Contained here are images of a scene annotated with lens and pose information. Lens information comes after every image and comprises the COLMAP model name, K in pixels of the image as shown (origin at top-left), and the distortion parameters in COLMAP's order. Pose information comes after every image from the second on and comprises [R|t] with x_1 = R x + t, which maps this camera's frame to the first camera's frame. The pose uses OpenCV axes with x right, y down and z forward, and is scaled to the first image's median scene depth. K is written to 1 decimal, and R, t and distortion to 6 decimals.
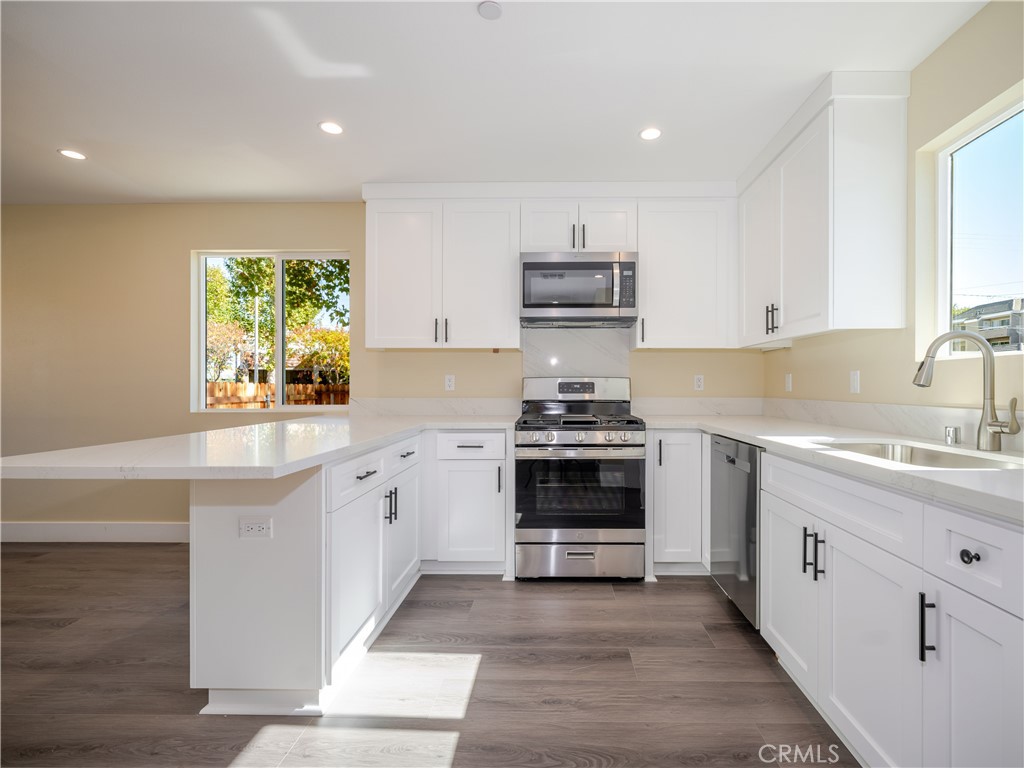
lens RADIAL K [[476.7, 0, 512.2], [0, 476.7, 352.6], [0, 0, 1]] dist [-0.000979, -0.000299]
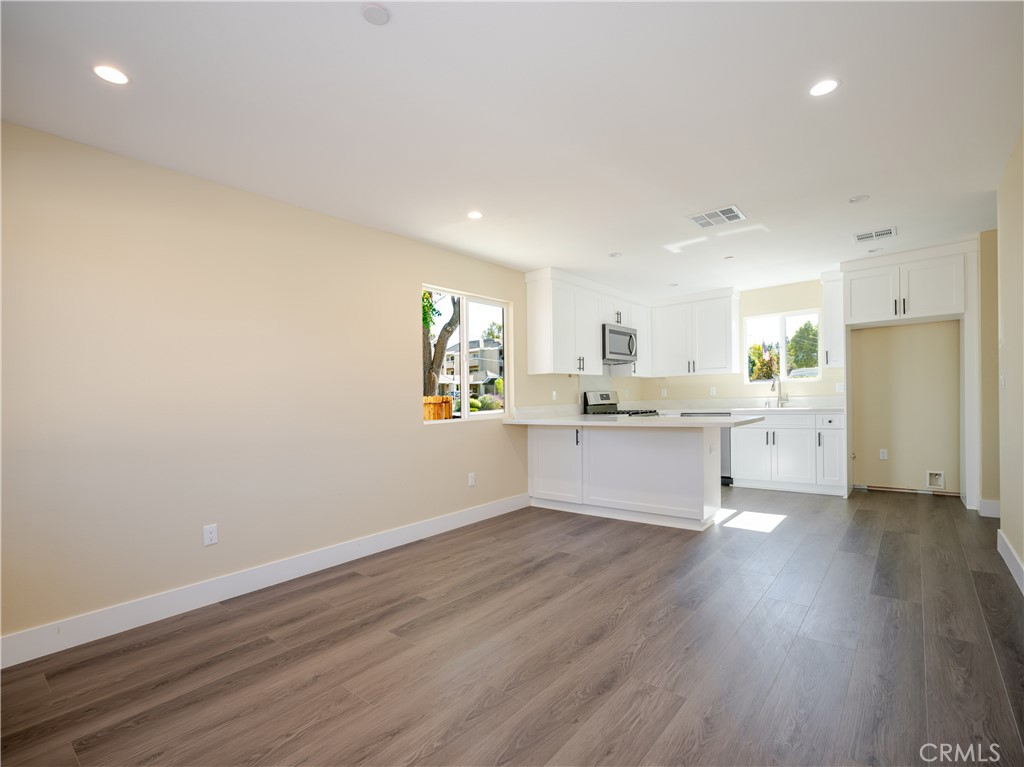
lens RADIAL K [[475.1, 0, 512.0], [0, 475.1, 383.5], [0, 0, 1]] dist [0.000216, 0.000184]
pose [[0.619242, 0.004076, 0.785189, -1.614854], [-0.023762, 0.999626, 0.013551, 0.005021], [-0.784840, -0.027049, 0.619107, 0.143613]]
